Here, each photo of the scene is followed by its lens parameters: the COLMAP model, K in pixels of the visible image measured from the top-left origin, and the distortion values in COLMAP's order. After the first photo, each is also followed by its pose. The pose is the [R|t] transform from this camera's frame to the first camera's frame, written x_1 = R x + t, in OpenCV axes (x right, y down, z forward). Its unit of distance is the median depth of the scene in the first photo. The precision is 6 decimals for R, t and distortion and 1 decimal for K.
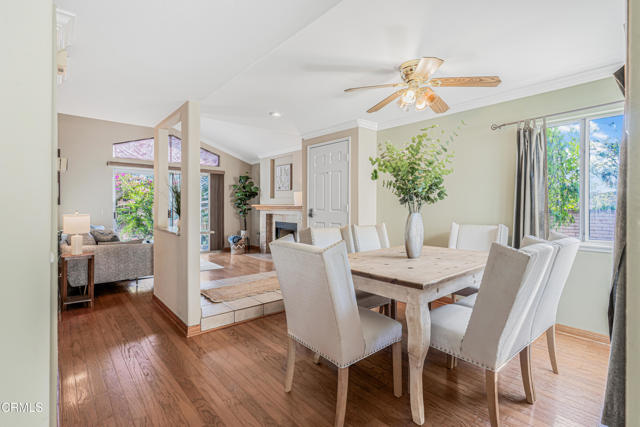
lens RADIAL K [[305.9, 0, 321.5], [0, 305.9, 210.7], [0, 0, 1]] dist [0.003493, 0.000309]
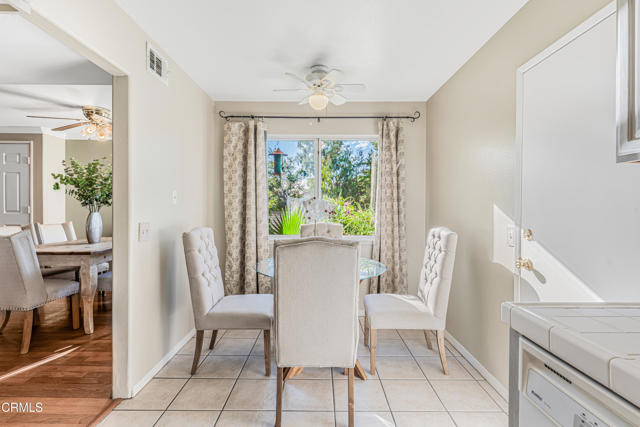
lens RADIAL K [[305.9, 0, 321.5], [0, 305.9, 210.7], [0, 0, 1]] dist [0.003493, 0.000309]
pose [[0.657870, -0.003780, 0.753122, -0.085411], [0.008377, 0.999962, -0.002299, 0.012139], [-0.753085, 0.007821, 0.657877, -0.798543]]
